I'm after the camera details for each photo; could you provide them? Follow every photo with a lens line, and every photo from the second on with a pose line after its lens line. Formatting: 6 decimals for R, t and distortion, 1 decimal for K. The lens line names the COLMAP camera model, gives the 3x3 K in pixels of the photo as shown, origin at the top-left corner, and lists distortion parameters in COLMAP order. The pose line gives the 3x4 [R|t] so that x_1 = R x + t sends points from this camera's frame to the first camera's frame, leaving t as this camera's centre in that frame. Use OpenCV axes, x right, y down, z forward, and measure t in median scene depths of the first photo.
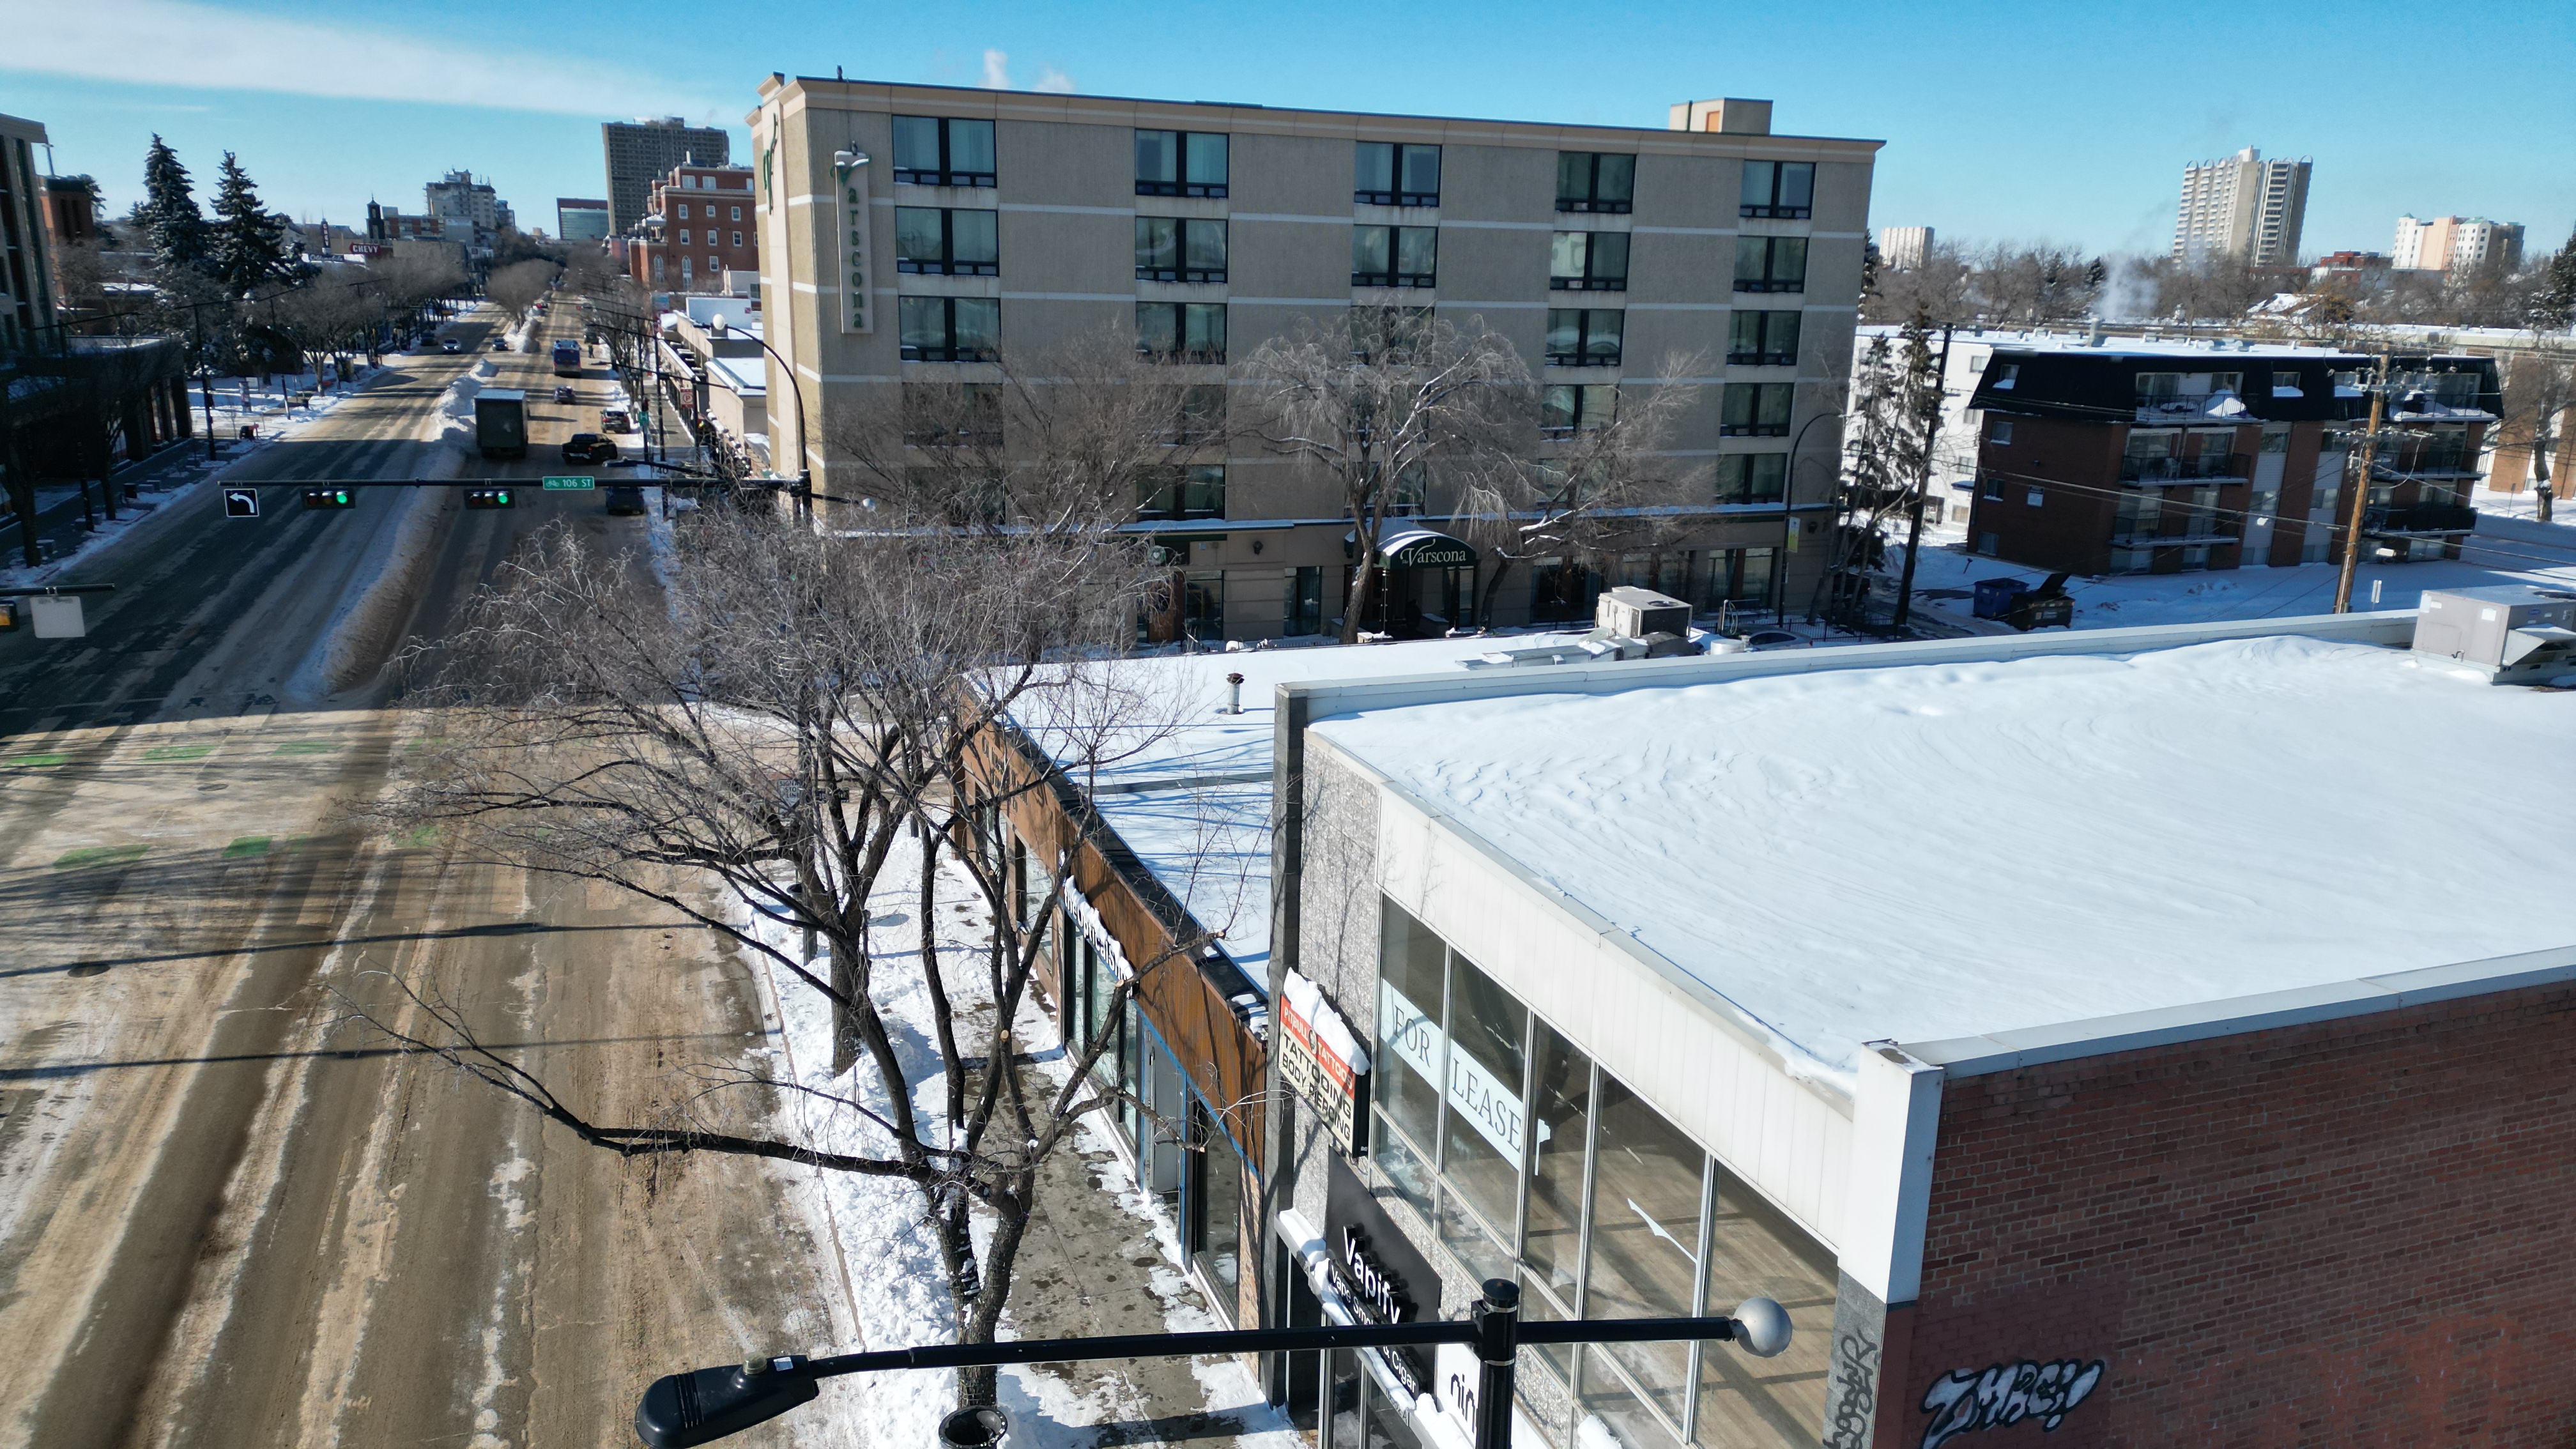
lens RADIAL K [[1734.7, 0, 1289.6], [0, 1734.7, 785.7], [0, 0, 1]] dist [-0.002340, -0.001088]
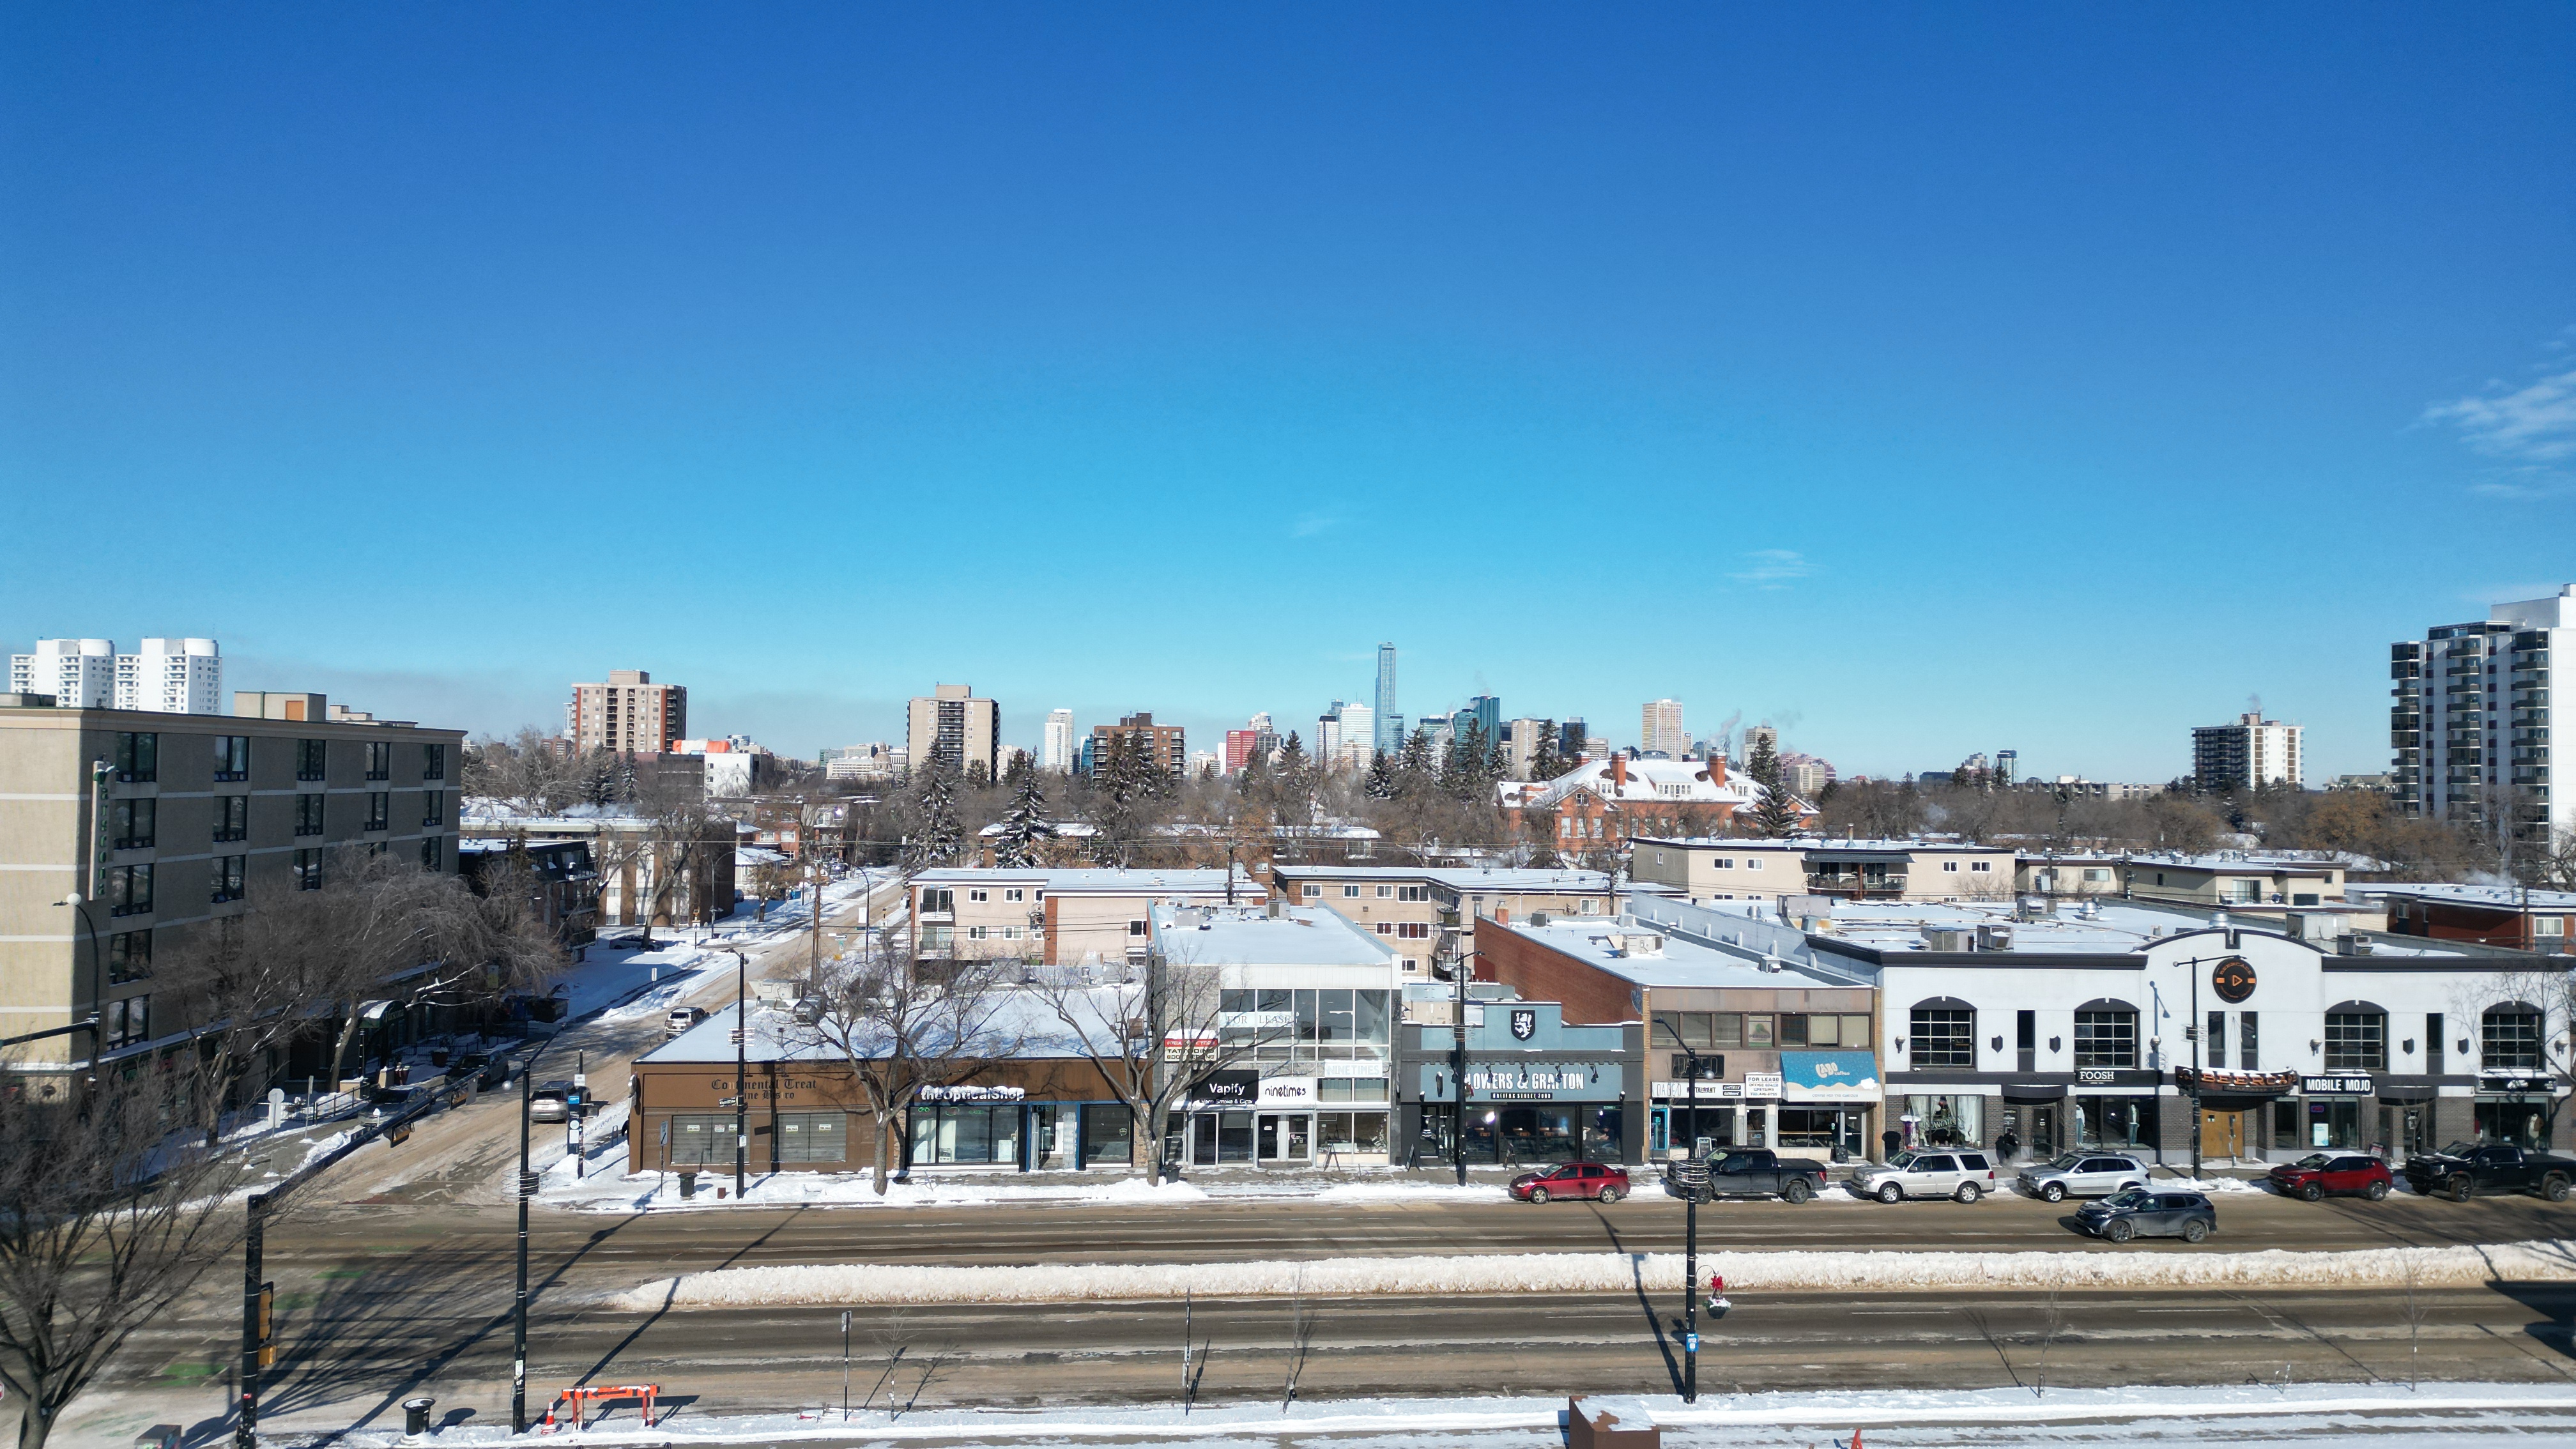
lens RADIAL K [[1722.4, 0, 1247.9], [0, 1722.4, 725.0], [0, 0, 1]] dist [0.095524, -0.155302]
pose [[0.297506, 0.003674, 0.954713, -1.066227], [0.268947, 0.959172, -0.087500, -0.043668], [-0.916055, 0.282799, 0.284372, -0.135729]]
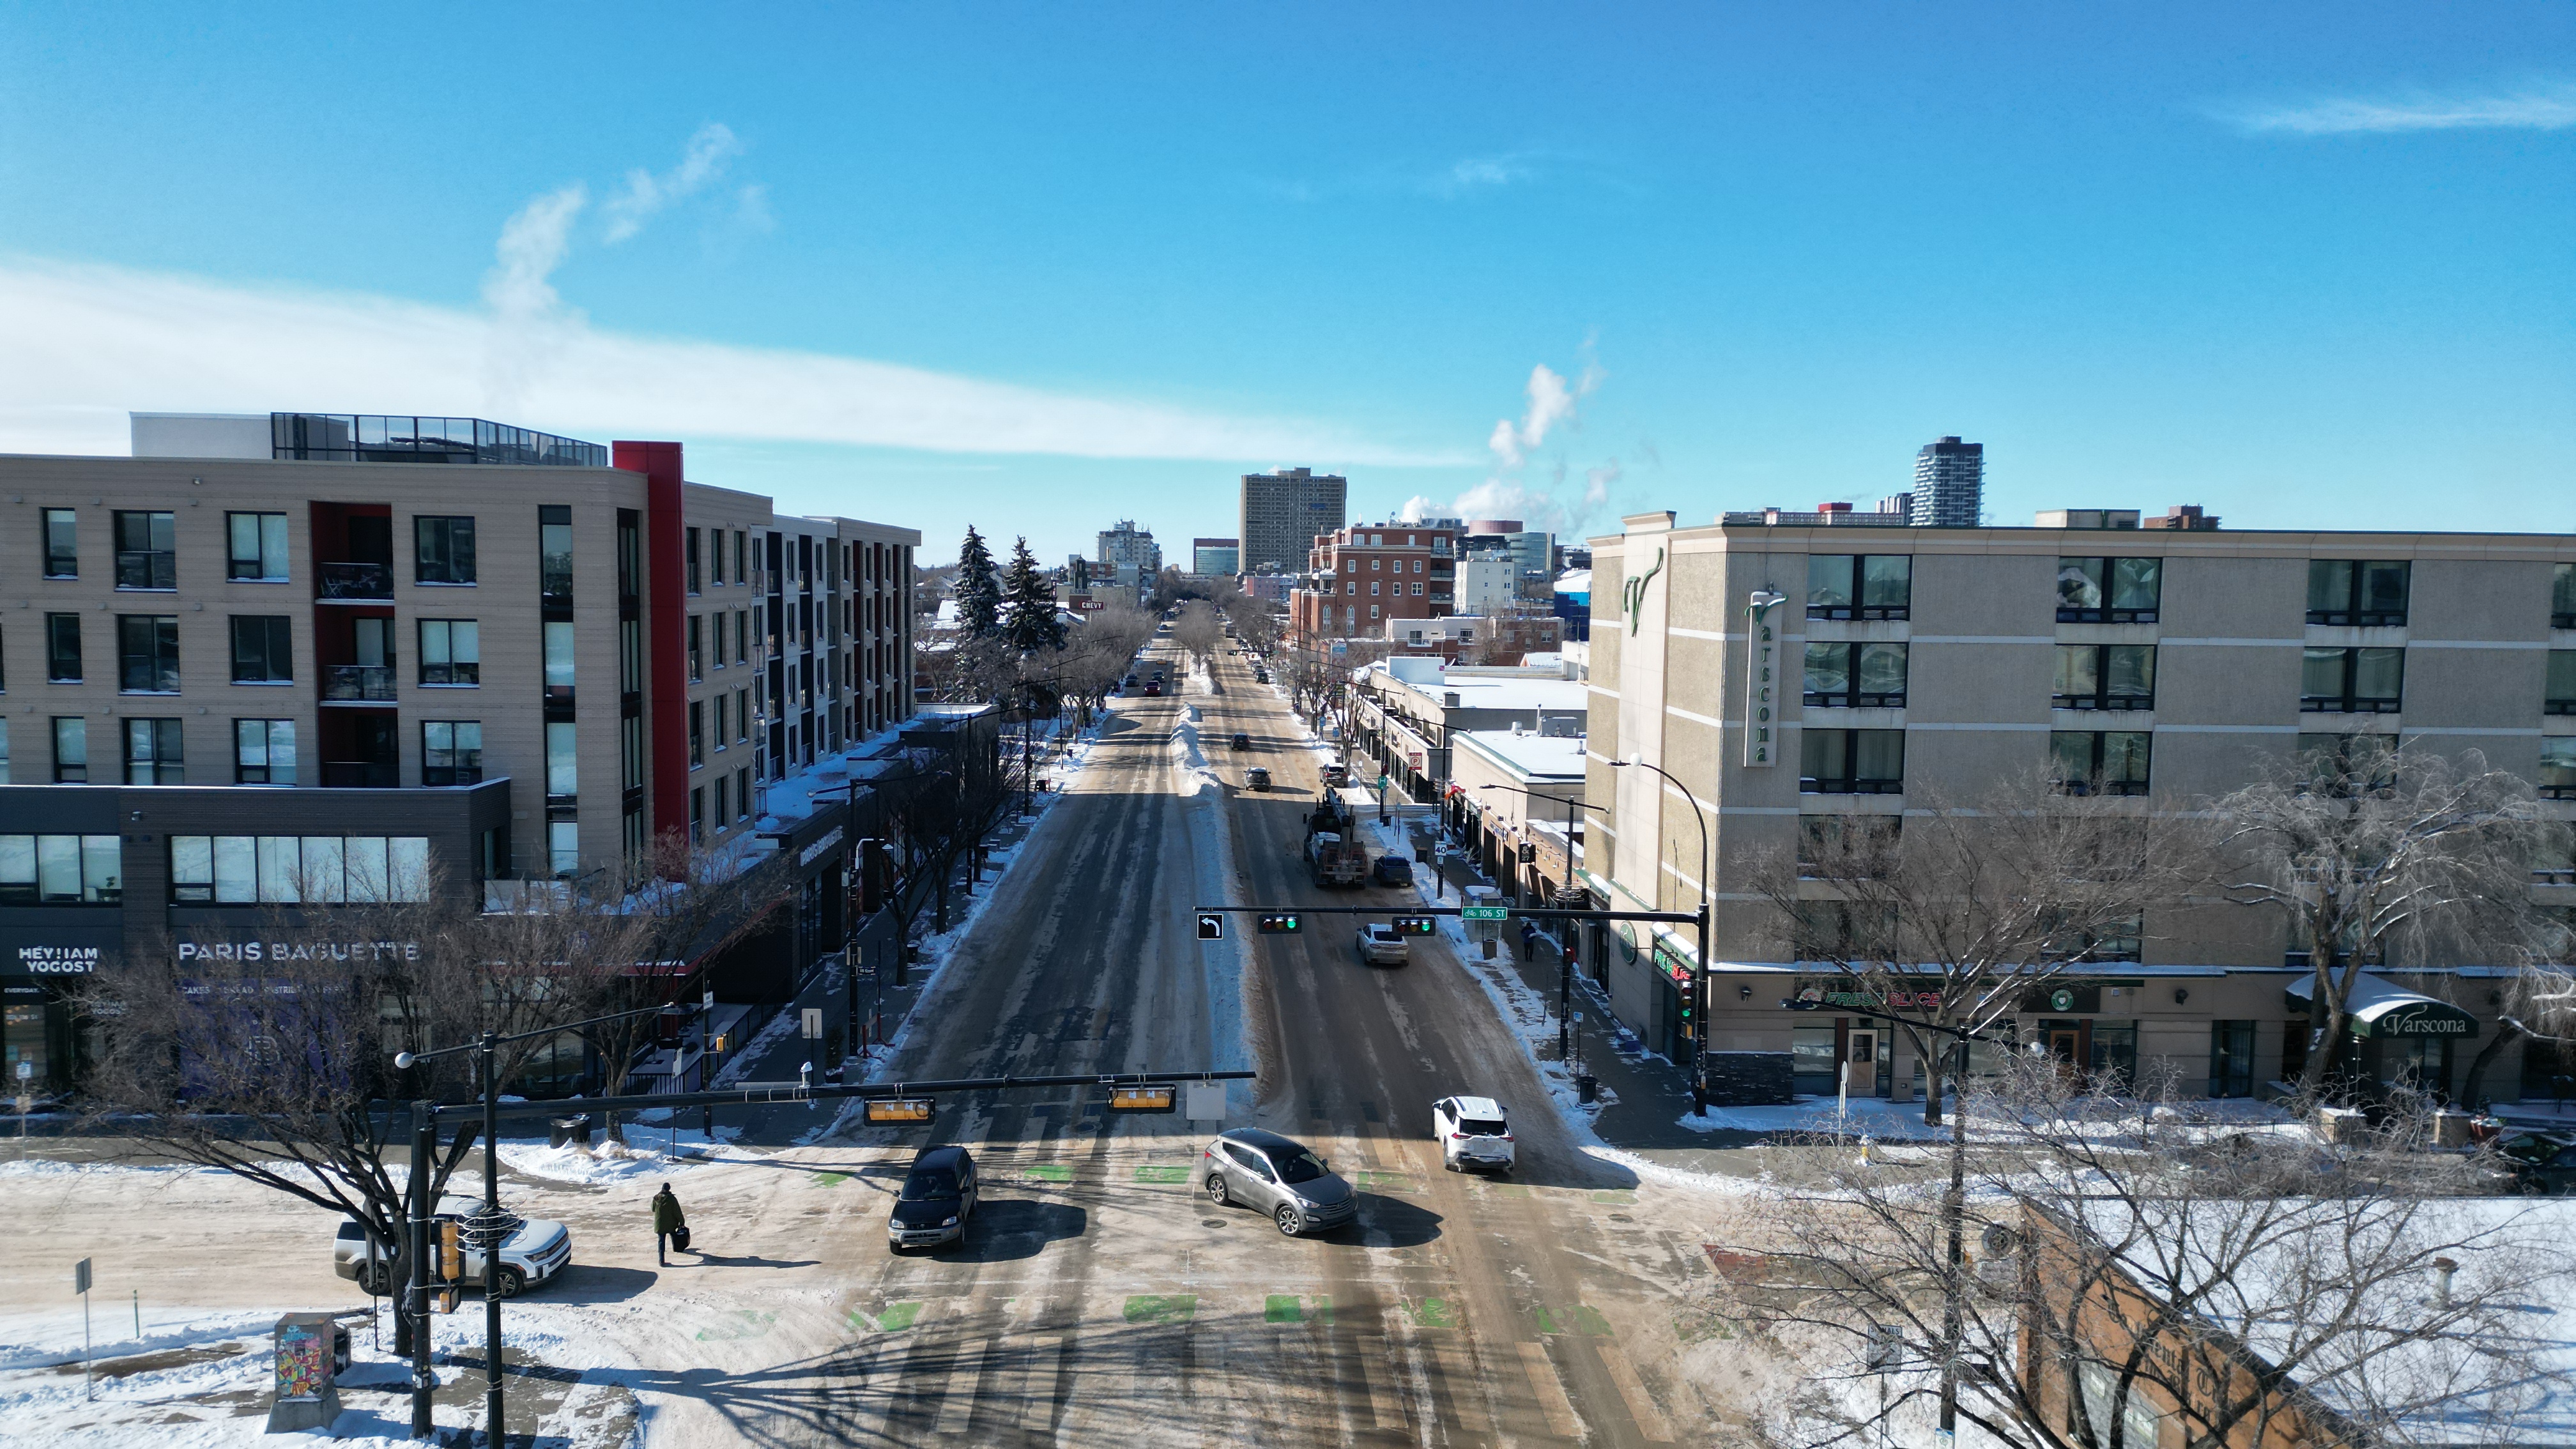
lens RADIAL K [[1722.4, 0, 1247.9], [0, 1722.4, 725.0], [0, 0, 1]] dist [0.095524, -0.155302]
pose [[0.941784, 0.013050, -0.335966, -0.174507], [-0.083109, 0.977273, -0.195011, -0.061219], [0.325785, 0.211580, 0.921465, -0.006609]]
